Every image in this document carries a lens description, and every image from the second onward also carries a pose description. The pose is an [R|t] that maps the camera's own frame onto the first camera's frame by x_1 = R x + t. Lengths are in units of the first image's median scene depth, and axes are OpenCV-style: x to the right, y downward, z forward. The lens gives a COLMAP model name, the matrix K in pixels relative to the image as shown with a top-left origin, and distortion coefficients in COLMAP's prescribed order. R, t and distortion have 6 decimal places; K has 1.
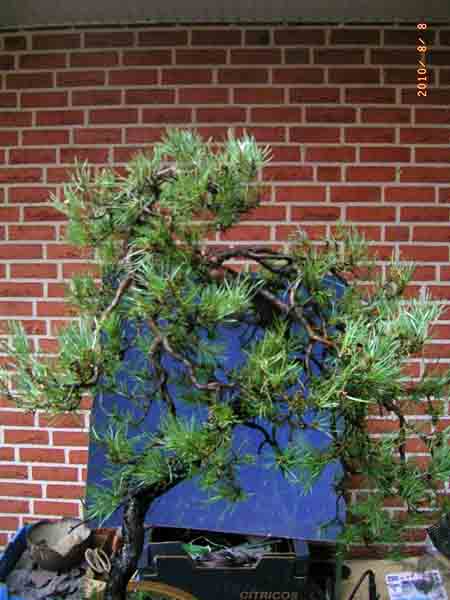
lens RADIAL K [[501.5, 0, 221.9], [0, 501.5, 257.1], [0, 0, 1]] dist [-0.090253, 0.043526]
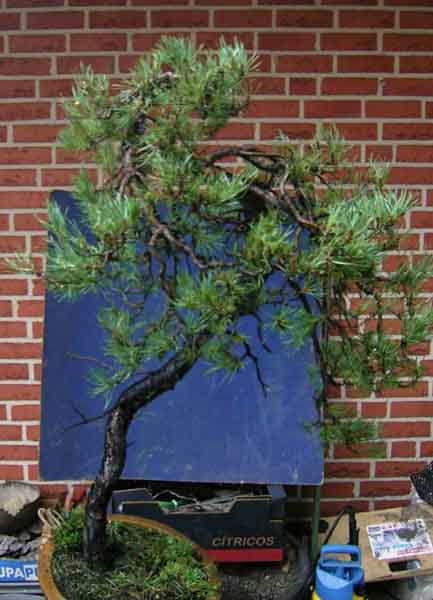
lens RADIAL K [[651.8, 0, 185.9], [0, 651.8, 244.1], [0, 0, 1]] dist [-0.073218, 0.000000]
pose [[0.998897, -0.015153, 0.044442, -0.052364], [0.012325, 0.997922, 0.063238, 0.040901], [-0.045308, -0.062621, 0.997008, -0.168709]]
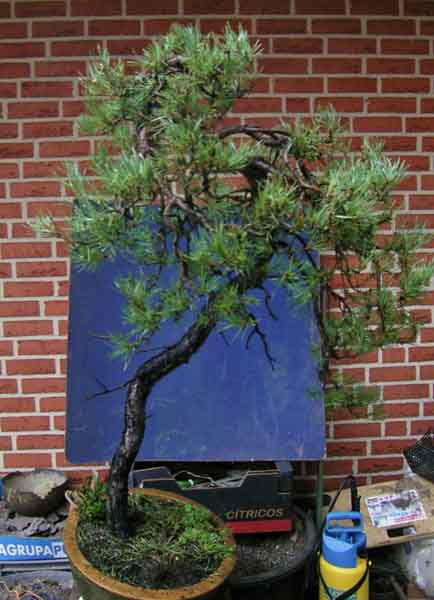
lens RADIAL K [[569.9, 0, 219.0], [0, 569.9, 248.2], [0, 0, 1]] dist [-0.073590, -0.003807]
pose [[0.995774, -0.031481, 0.086279, -0.054393], [0.029536, 0.999282, 0.023722, 0.097201], [-0.086963, -0.021073, 0.995989, -0.136233]]
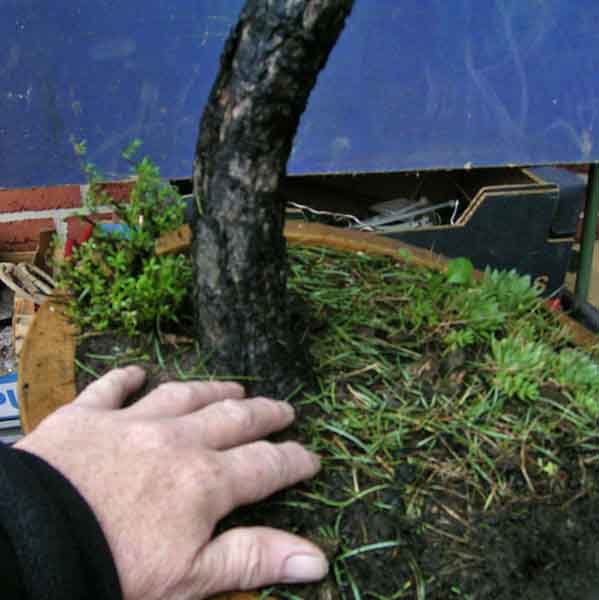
lens RADIAL K [[806.3, 0, 299.5], [0, 806.3, 299.4], [0, 0, 1]] dist [-0.096222, 0.000000]
pose [[0.976908, -0.109575, 0.183422, -0.162945], [0.015992, 0.893569, 0.448640, 0.346163], [-0.213060, -0.435347, 0.874688, 0.376214]]
